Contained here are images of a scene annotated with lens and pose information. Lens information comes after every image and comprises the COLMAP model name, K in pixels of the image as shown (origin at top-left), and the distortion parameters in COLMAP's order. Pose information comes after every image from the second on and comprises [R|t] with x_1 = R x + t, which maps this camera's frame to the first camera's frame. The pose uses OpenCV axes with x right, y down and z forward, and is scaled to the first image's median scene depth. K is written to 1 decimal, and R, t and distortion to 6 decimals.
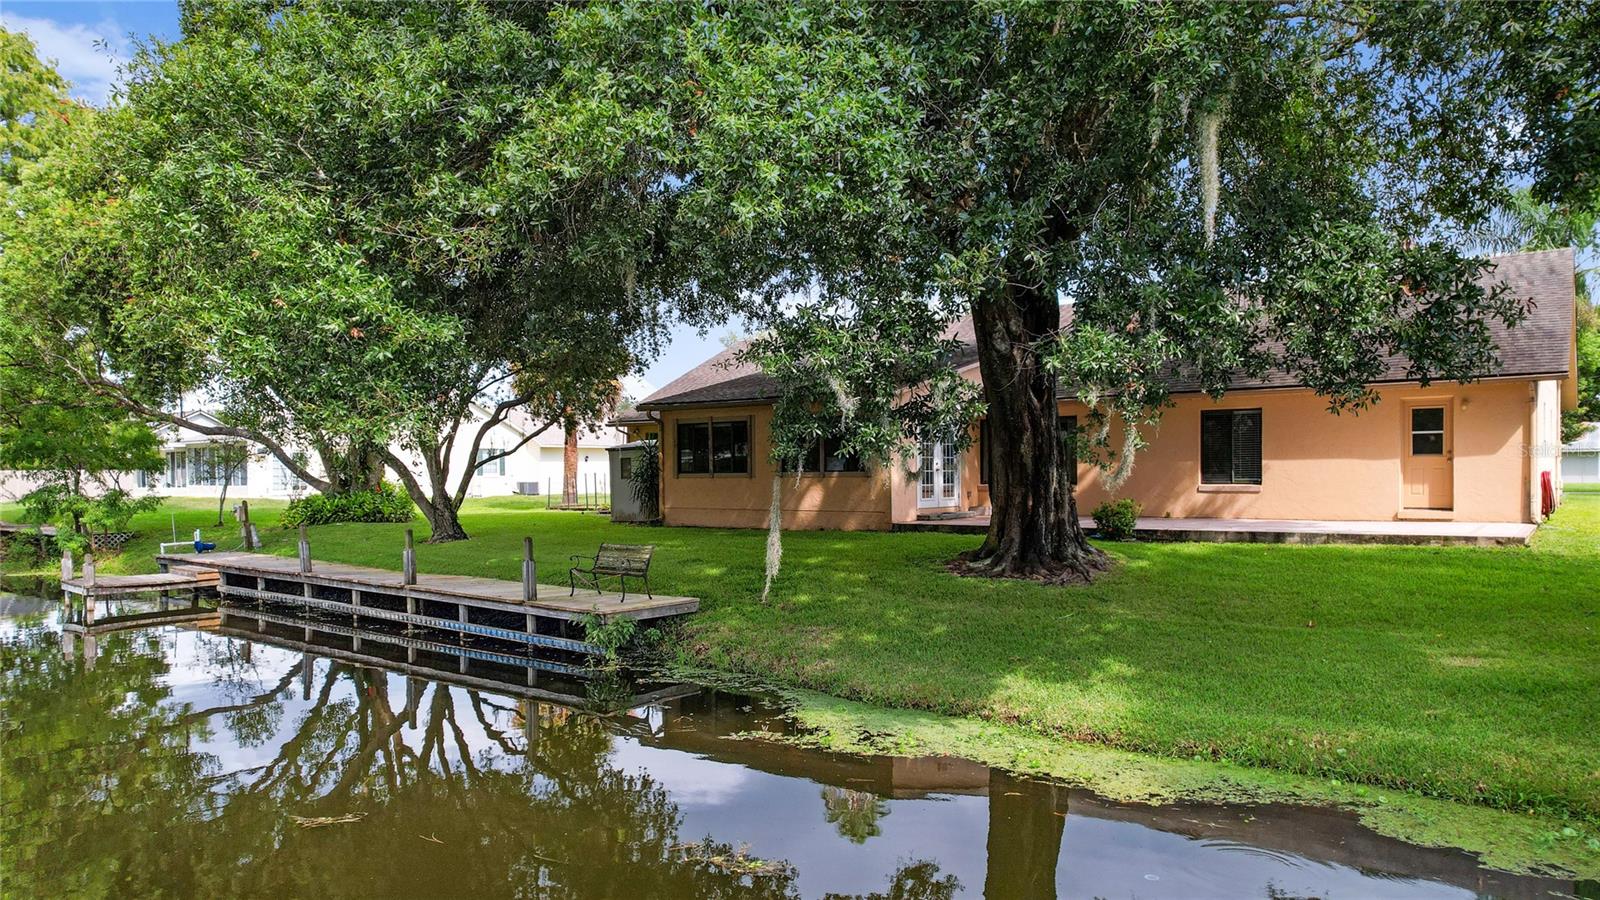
lens RADIAL K [[1063.9, 0, 812.9], [0, 1063.9, 461.5], [0, 0, 1]] dist [-0.055686, 0.024836]
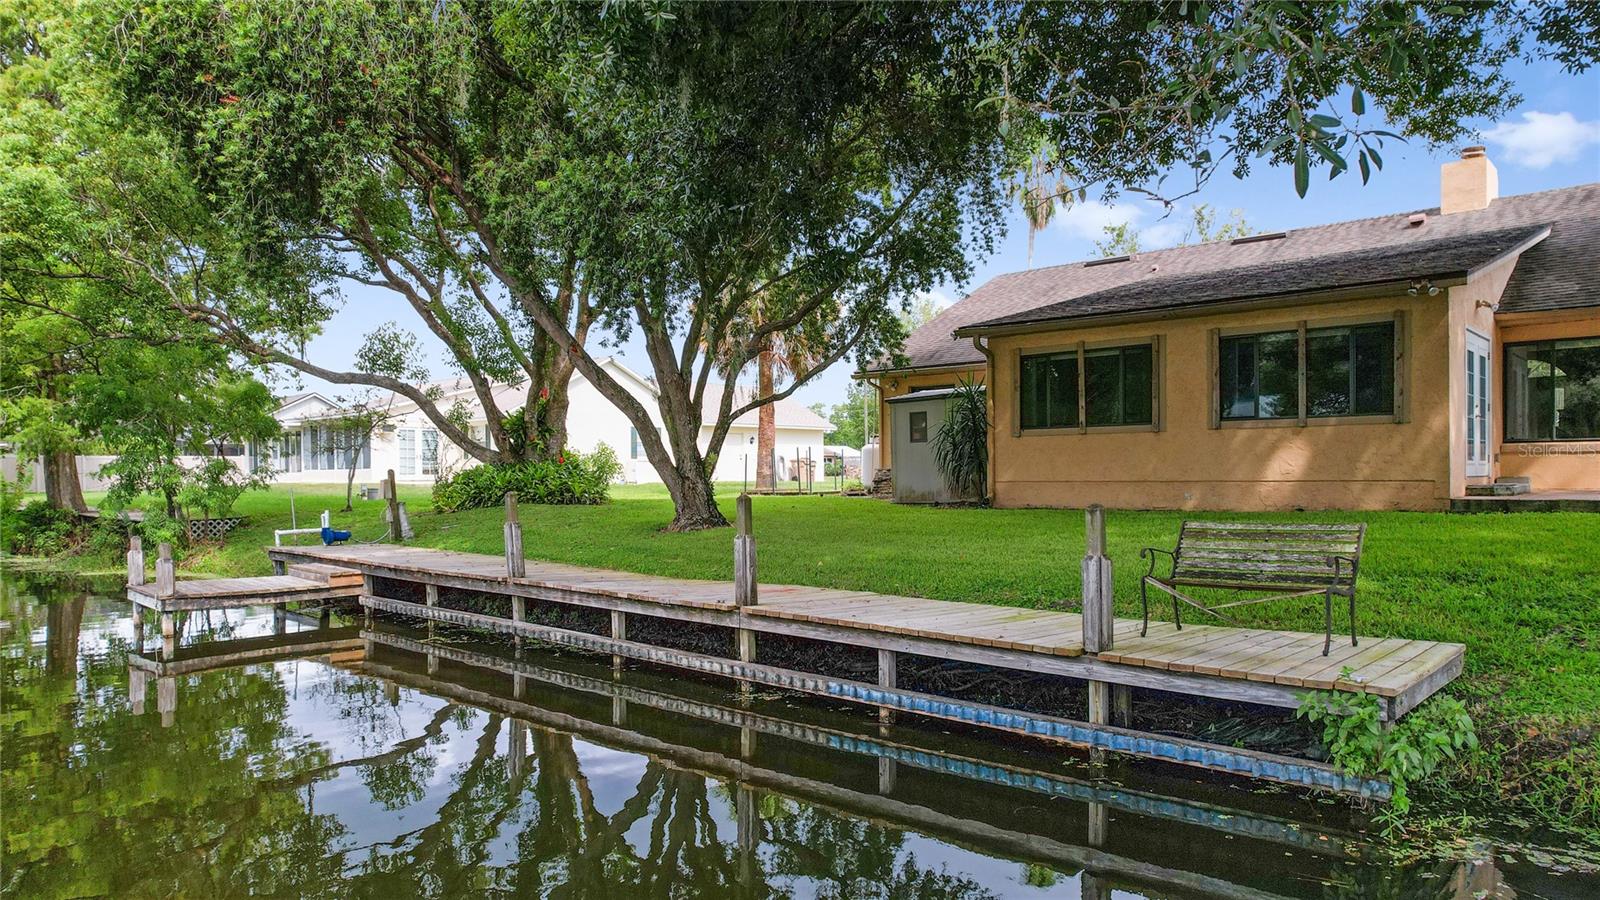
lens RADIAL K [[1063.9, 0, 788.2], [0, 1063.9, 445.5], [0, 0, 1]] dist [-0.055686, 0.024836]
pose [[0.994605, -0.003192, -0.103681, -0.232427], [0.001510, 0.999866, -0.016299, 0.036488], [0.103719, 0.016055, 0.994477, 0.371177]]
